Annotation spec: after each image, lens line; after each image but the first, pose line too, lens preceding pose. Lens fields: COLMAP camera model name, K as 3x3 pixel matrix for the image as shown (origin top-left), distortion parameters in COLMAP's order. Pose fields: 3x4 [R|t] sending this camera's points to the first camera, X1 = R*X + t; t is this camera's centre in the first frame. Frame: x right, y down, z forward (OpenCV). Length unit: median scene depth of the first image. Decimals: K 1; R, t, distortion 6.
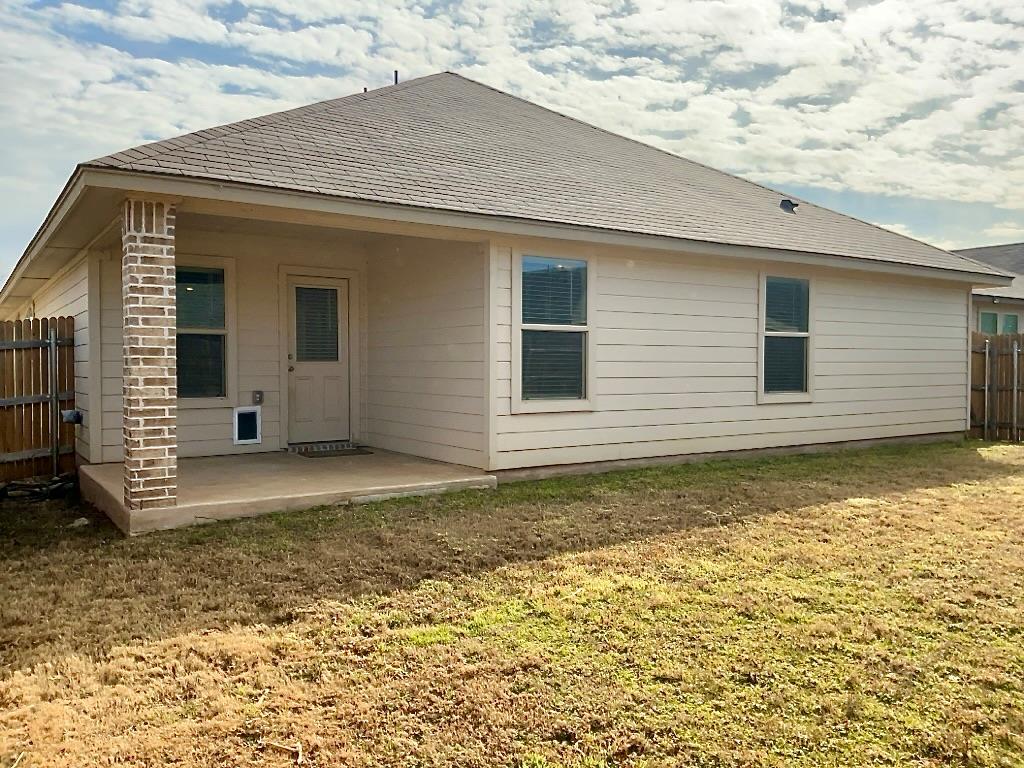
lens RADIAL K [[807.7, 0, 514.2], [0, 807.7, 382.5], [0, 0, 1]] dist [0.039515, -0.028305]
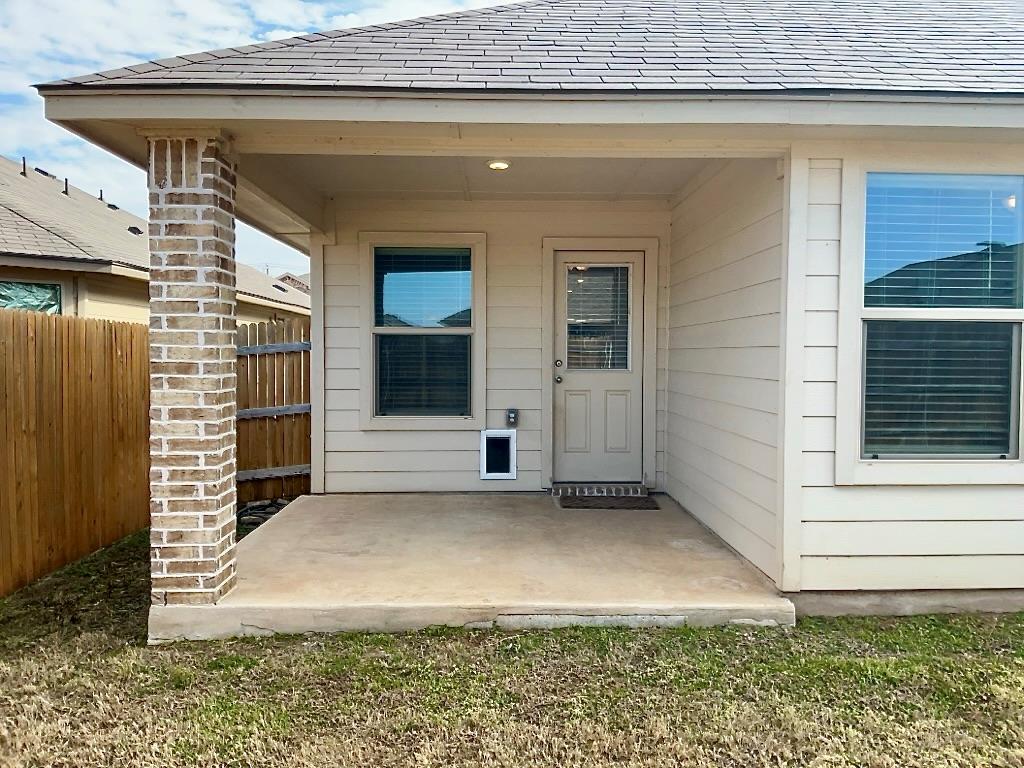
lens RADIAL K [[807.7, 0, 509.2], [0, 807.7, 384.2], [0, 0, 1]] dist [0.039515, -0.028305]
pose [[0.837590, 0.022063, -0.545853, 0.135504], [-0.014485, 0.999730, 0.018182, -0.040421], [0.546107, -0.007323, 0.837683, 0.588067]]
